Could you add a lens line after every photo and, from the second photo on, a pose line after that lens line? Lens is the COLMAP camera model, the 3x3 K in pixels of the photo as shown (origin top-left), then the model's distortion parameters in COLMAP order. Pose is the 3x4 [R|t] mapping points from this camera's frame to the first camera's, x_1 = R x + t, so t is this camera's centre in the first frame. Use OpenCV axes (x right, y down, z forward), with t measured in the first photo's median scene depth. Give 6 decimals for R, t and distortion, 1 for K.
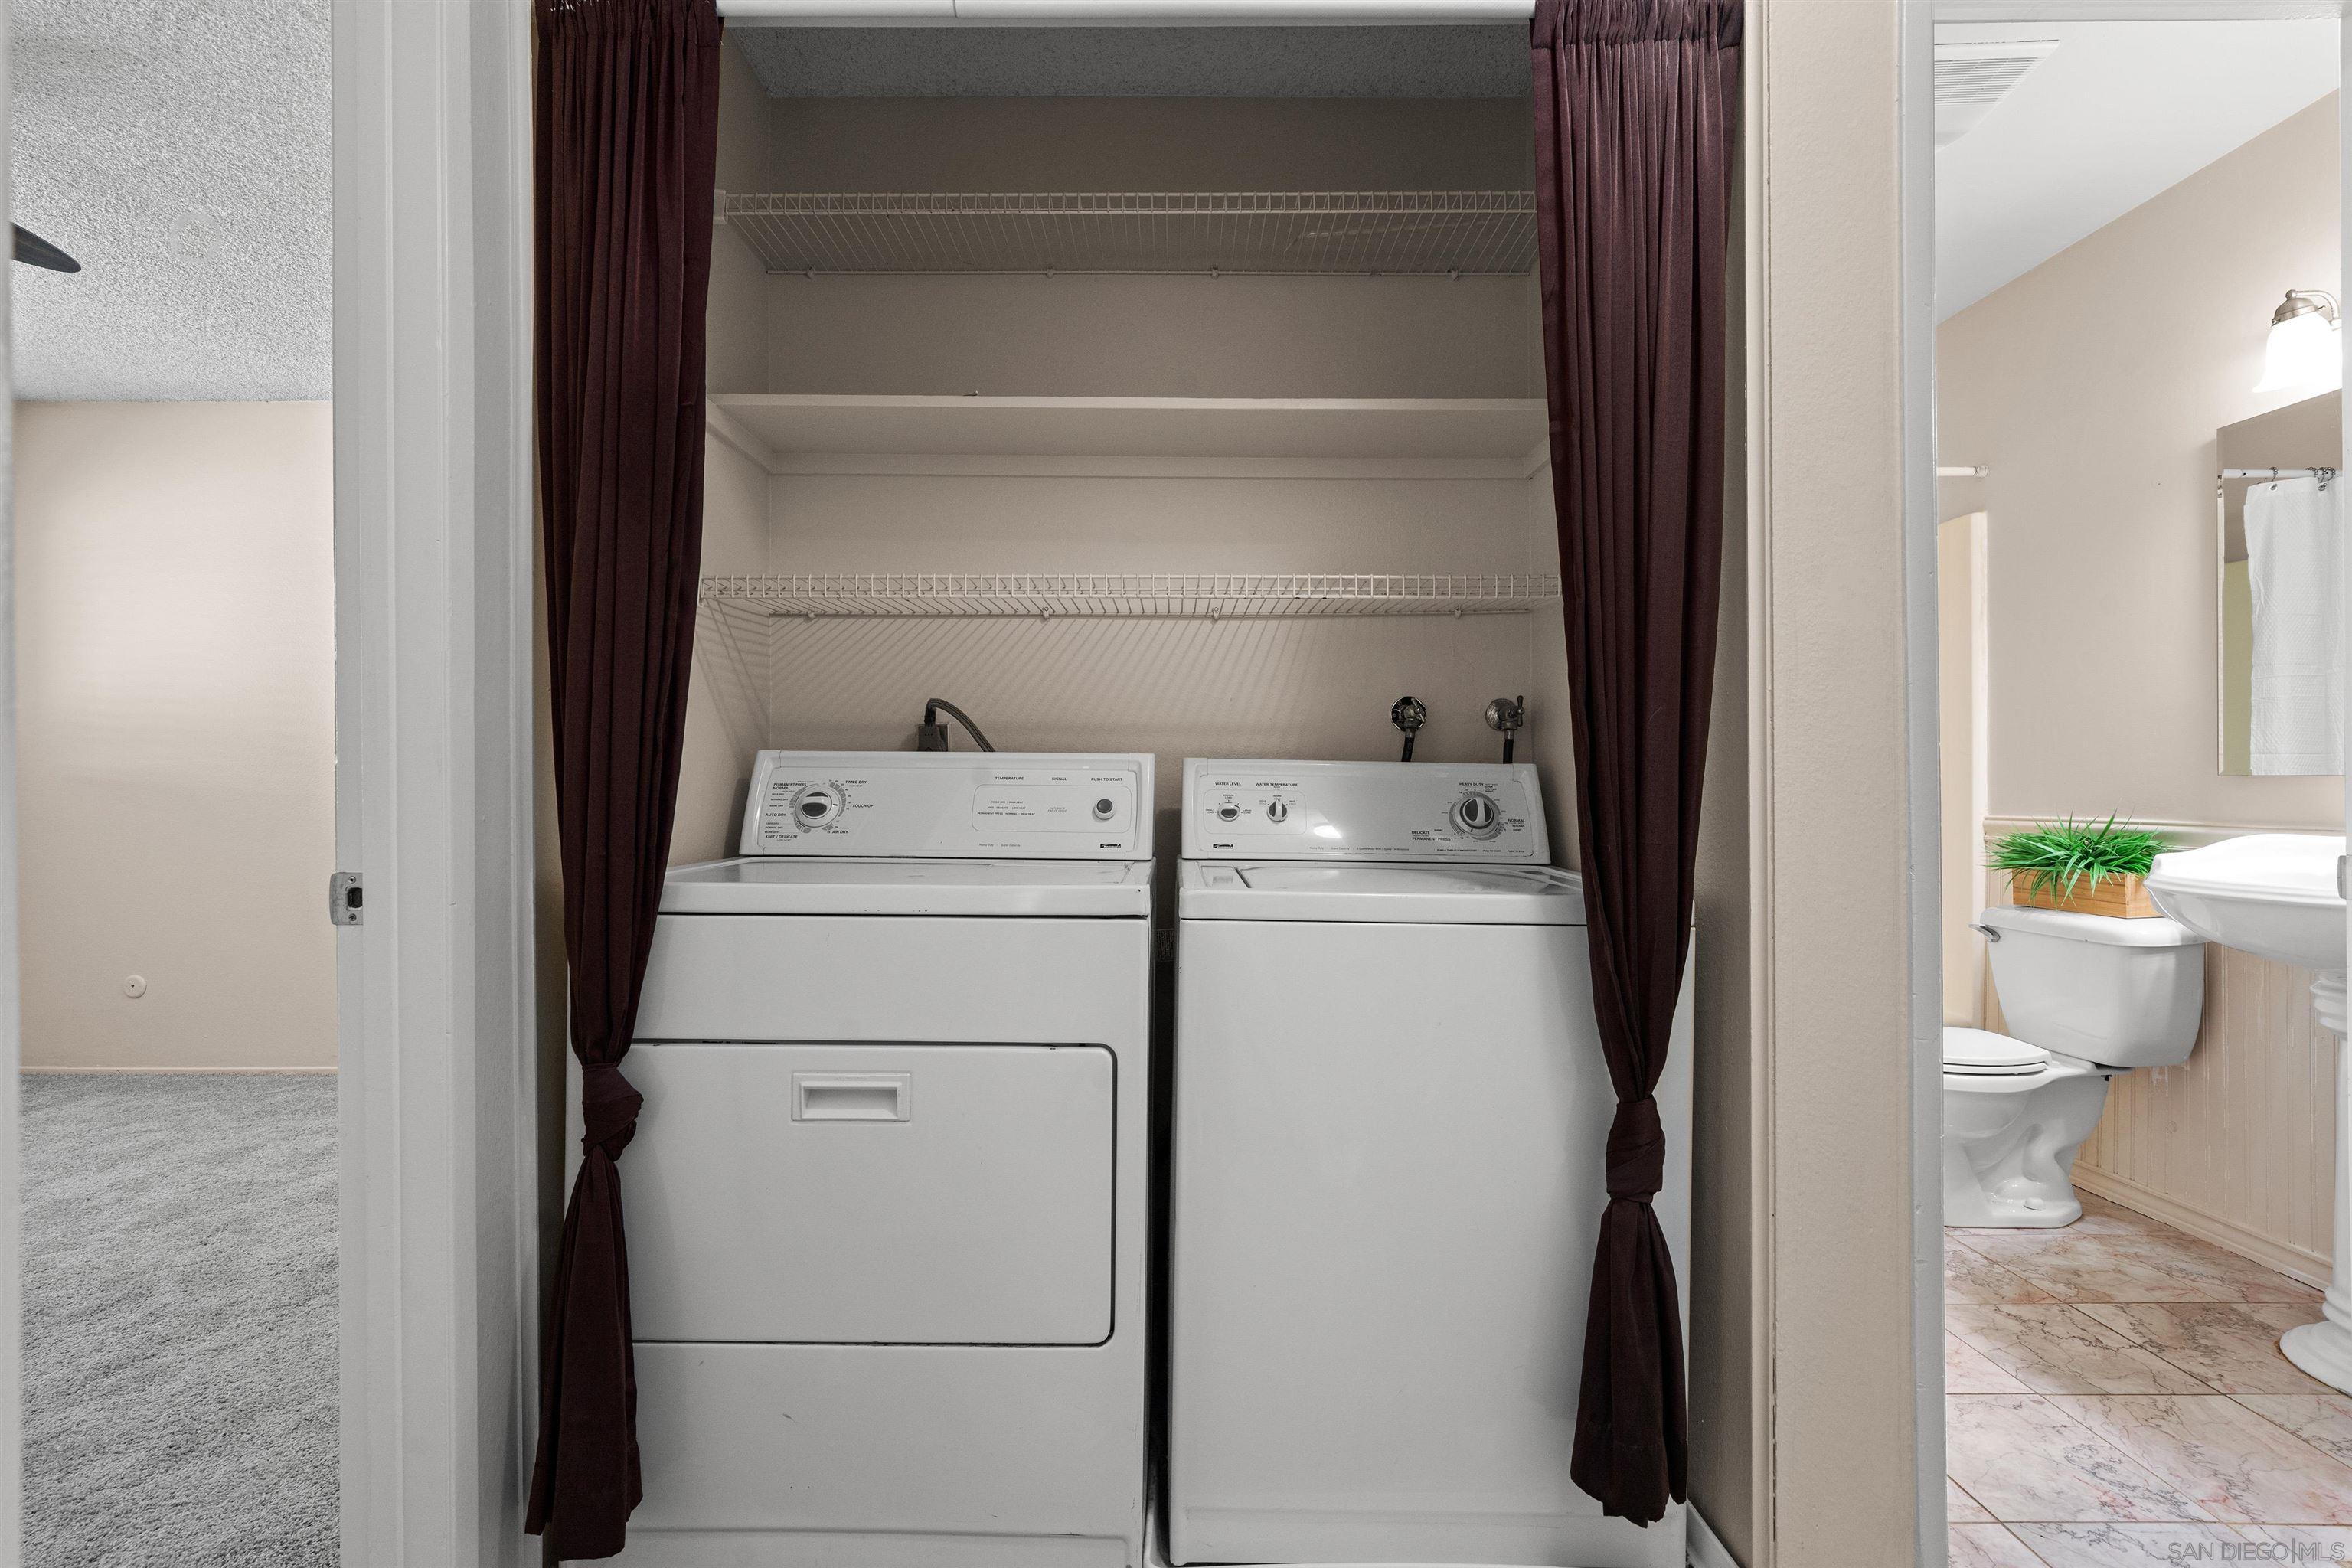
lens RADIAL K [[1069.4, 0, 1168.1], [0, 1069.4, 777.7], [0, 0, 1]] dist [-0.010296, 0.005160]
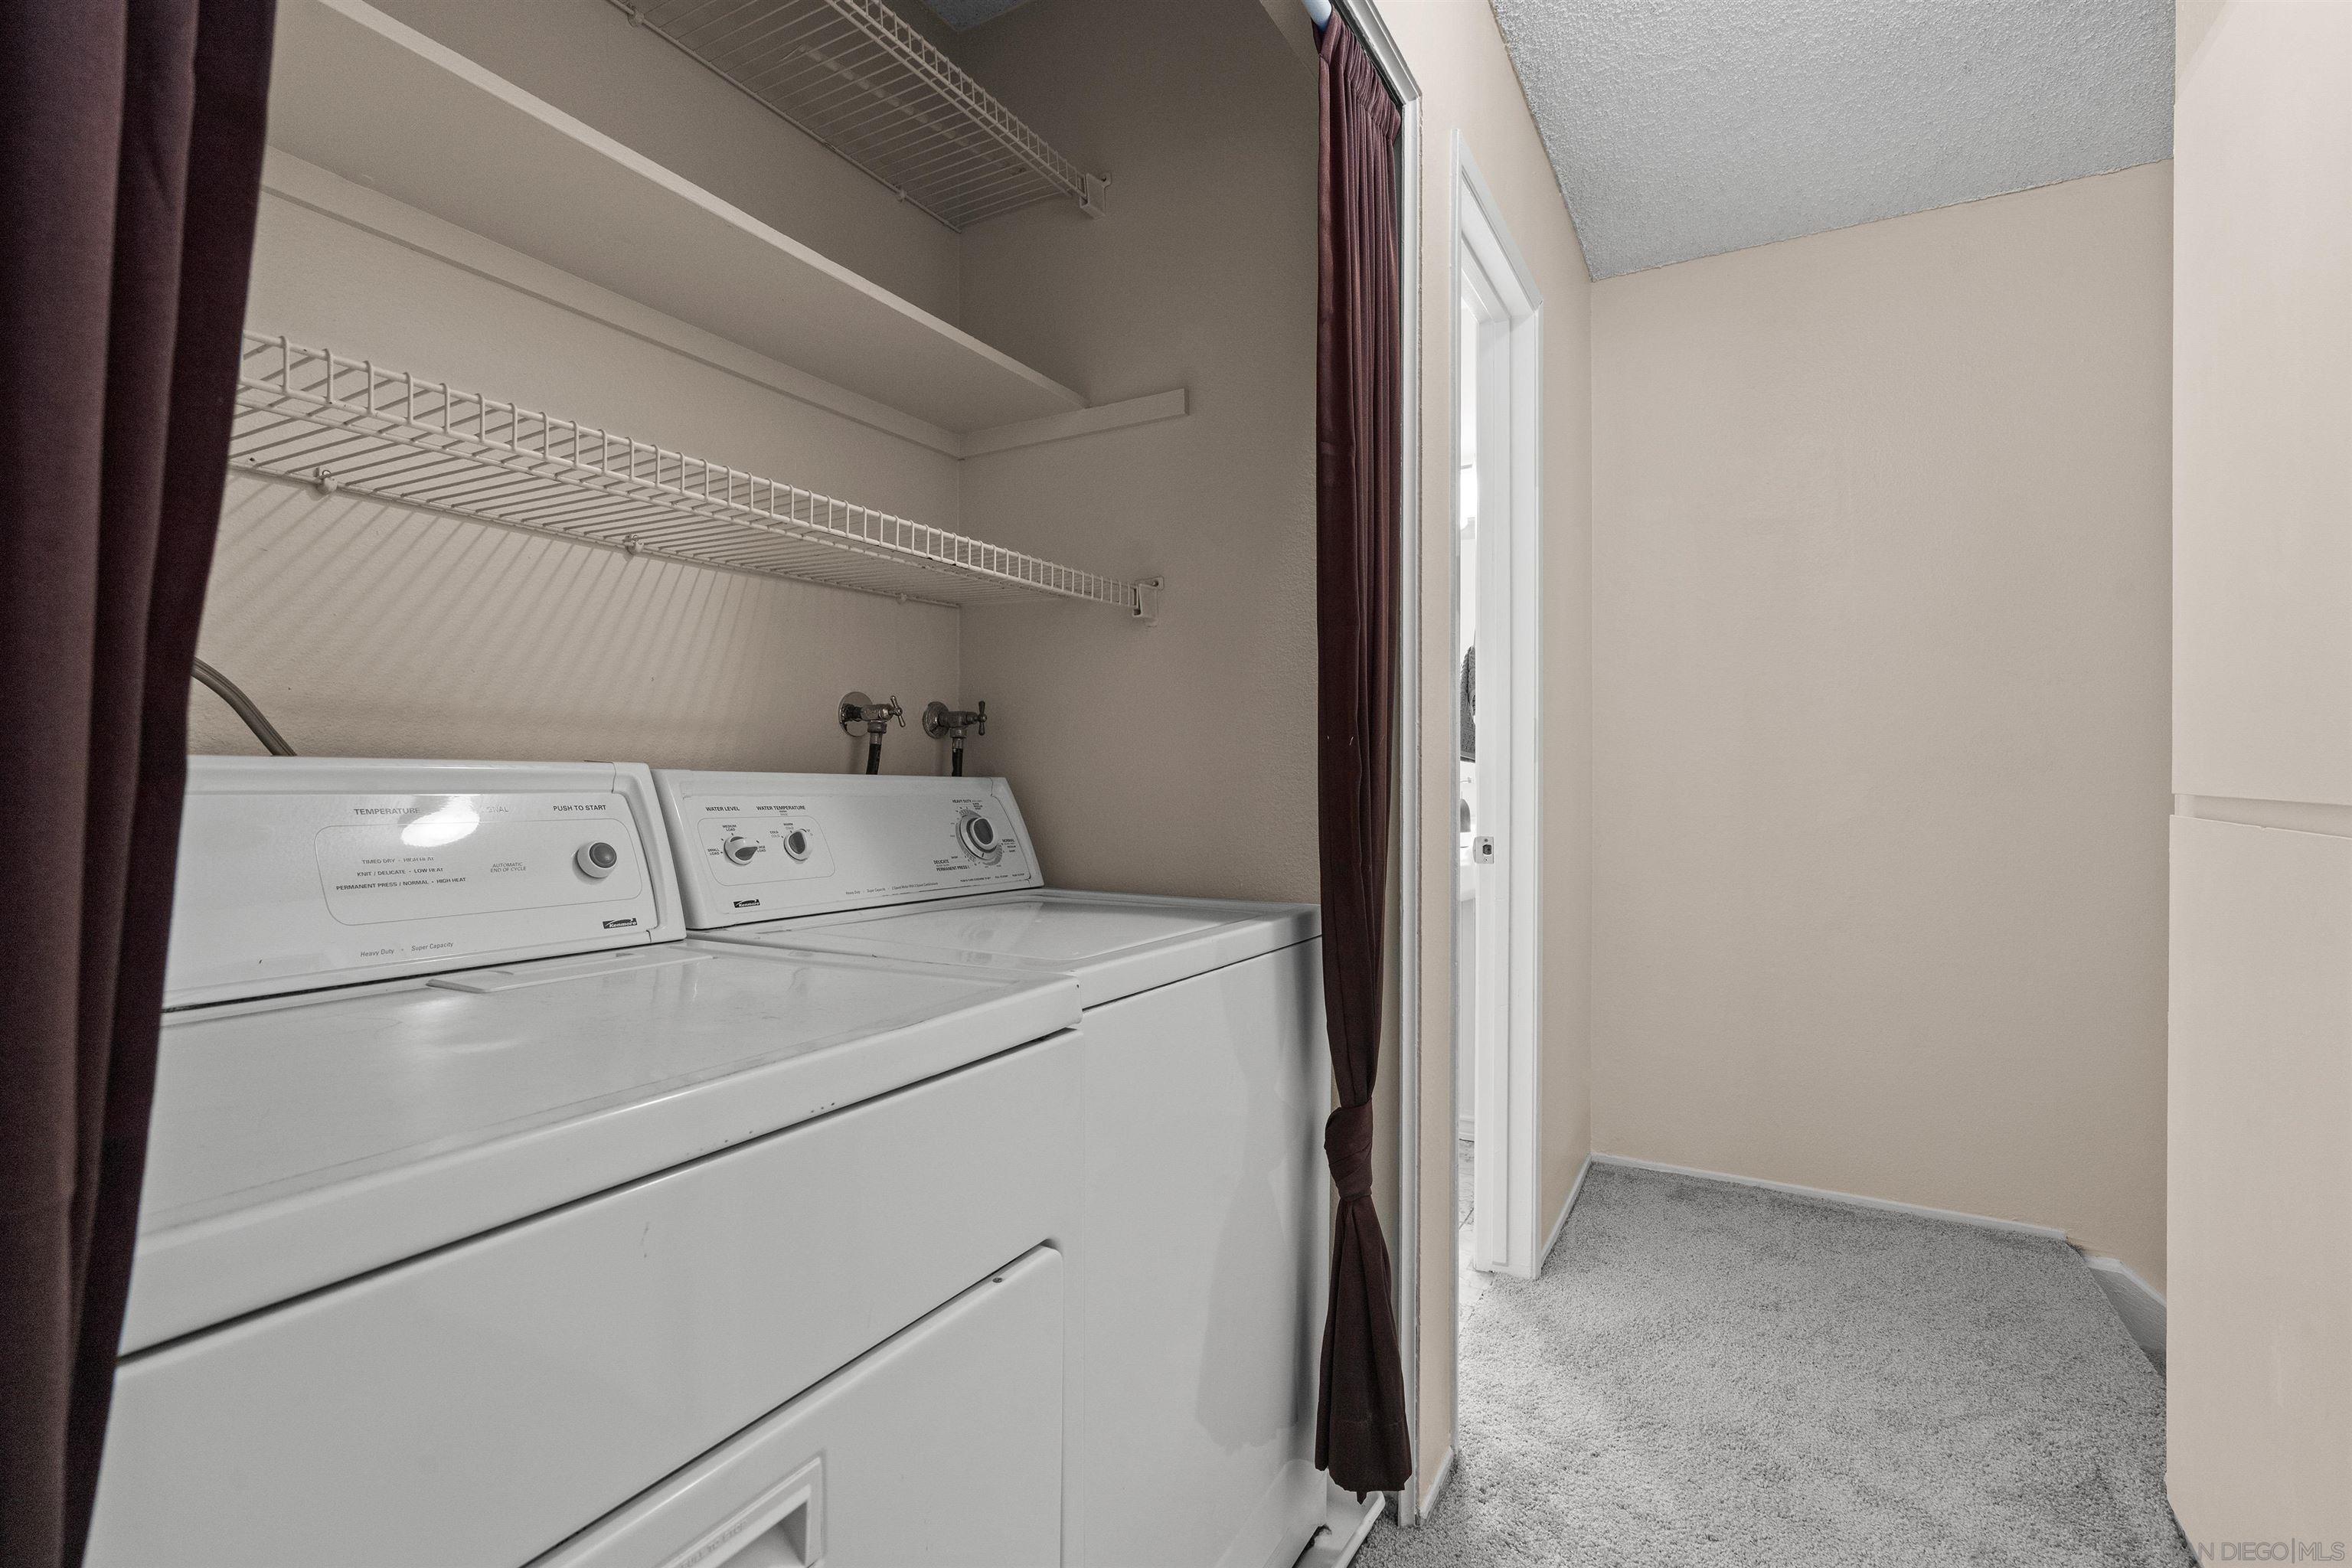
lens RADIAL K [[1069.4, 0, 1178.3], [0, 1069.4, 783.3], [0, 0, 1]] dist [-0.010296, 0.005160]
pose [[0.485634, -0.008417, 0.874121, -0.388799], [-0.002440, 0.999937, 0.010984, -0.018450], [-0.874159, -0.007467, 0.485583, 0.427034]]
